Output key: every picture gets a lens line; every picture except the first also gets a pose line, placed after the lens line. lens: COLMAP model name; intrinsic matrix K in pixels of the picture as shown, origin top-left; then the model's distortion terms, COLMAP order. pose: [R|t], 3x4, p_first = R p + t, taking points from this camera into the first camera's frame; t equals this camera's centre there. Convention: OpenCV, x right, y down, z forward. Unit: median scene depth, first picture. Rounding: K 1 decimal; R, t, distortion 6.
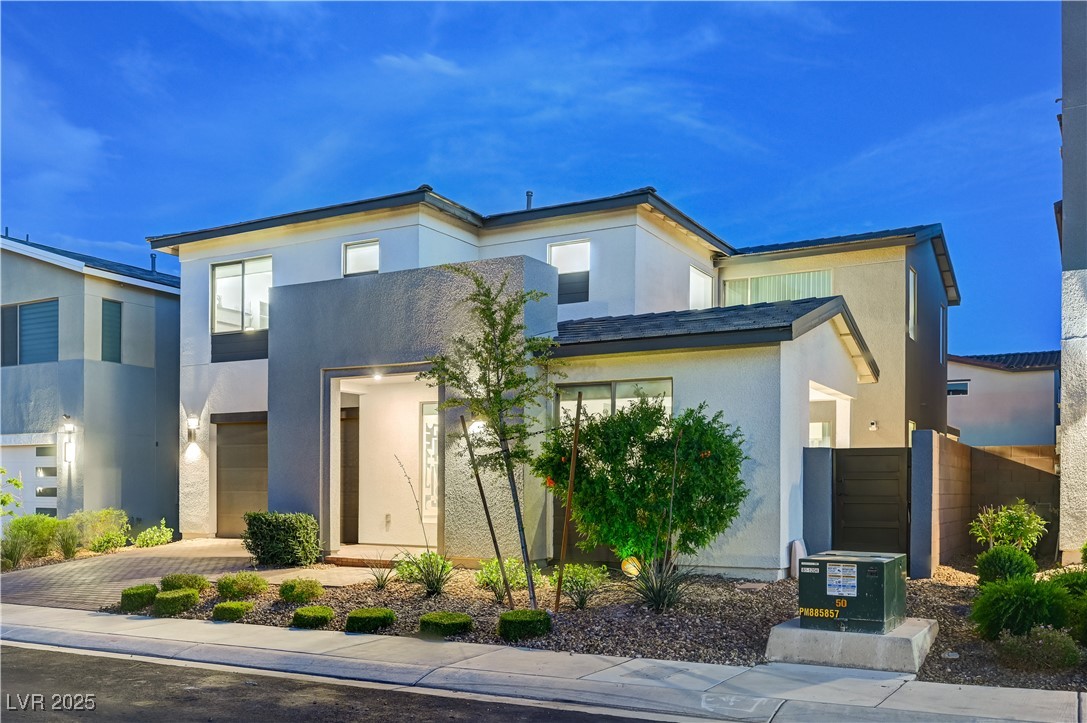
lens RADIAL K [[960.3, 0, 543.5], [0, 960.3, 361.5], [0, 0, 1]] dist [0.003570, -0.000280]
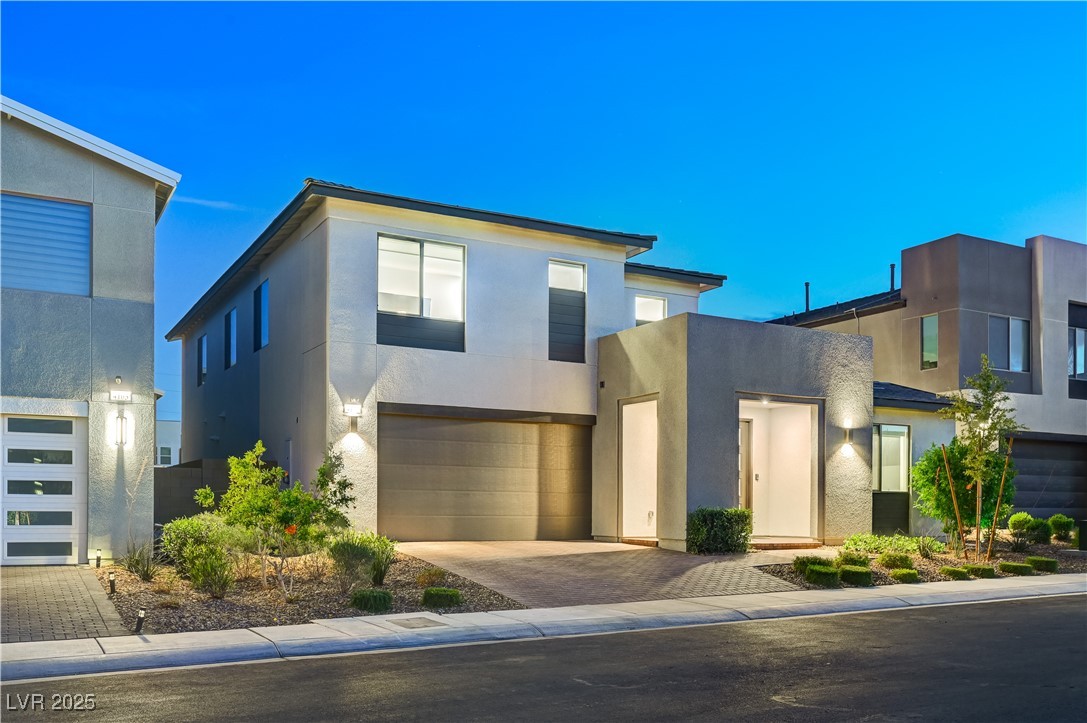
lens RADIAL K [[960.3, 0, 543.5], [0, 960.3, 361.5], [0, 0, 1]] dist [0.003570, -0.000280]
pose [[0.521852, 0.127912, 0.843391, -1.015294], [-0.115802, 0.990164, -0.078519, 0.069424], [-0.845139, -0.056691, 0.531531, 0.403649]]
